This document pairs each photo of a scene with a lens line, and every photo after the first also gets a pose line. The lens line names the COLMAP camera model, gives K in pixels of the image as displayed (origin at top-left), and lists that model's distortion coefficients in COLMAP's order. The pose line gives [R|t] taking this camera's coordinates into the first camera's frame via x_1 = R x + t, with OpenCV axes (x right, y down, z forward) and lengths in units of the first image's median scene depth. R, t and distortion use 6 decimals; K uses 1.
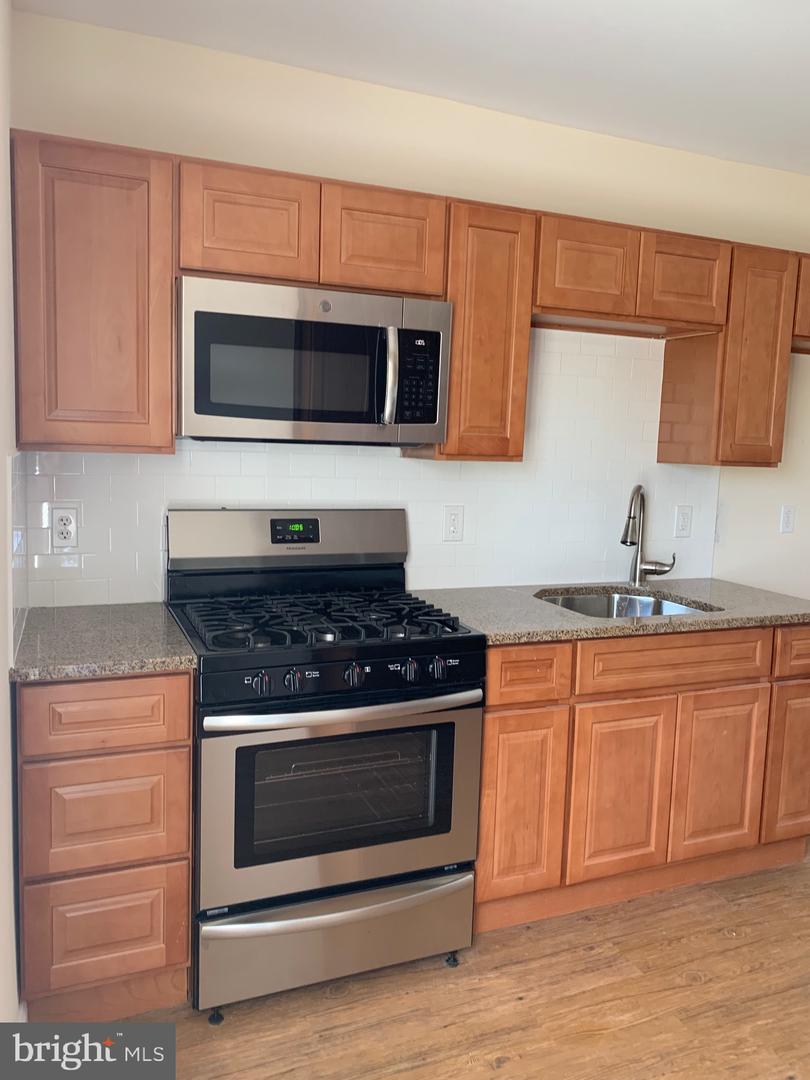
lens RADIAL K [[828.0, 0, 408.5], [0, 828.0, 532.3], [0, 0, 1]] dist [0.001130, -0.002938]
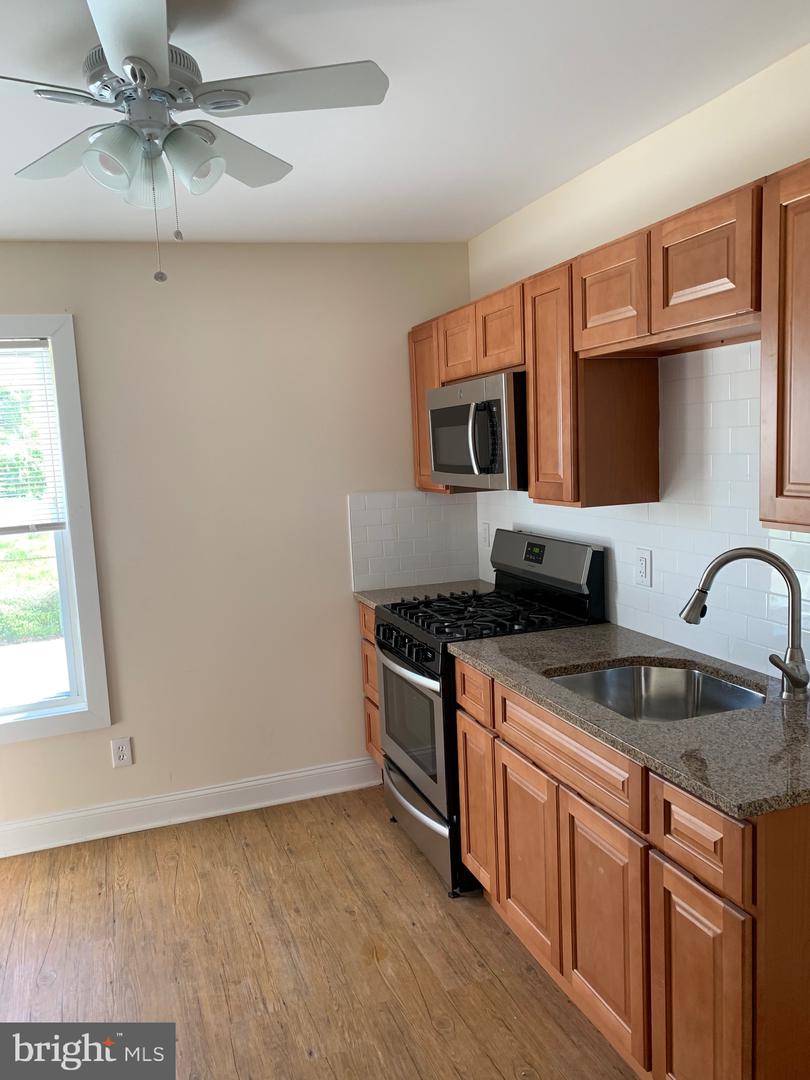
lens RADIAL K [[828.0, 0, 408.5], [0, 828.0, 532.3], [0, 0, 1]] dist [0.001130, -0.002938]
pose [[-0.037351, 0.075927, -0.996414, 1.326867], [-0.092218, 0.992593, 0.079092, -0.134375], [0.995038, 0.094841, -0.030072, 0.946437]]
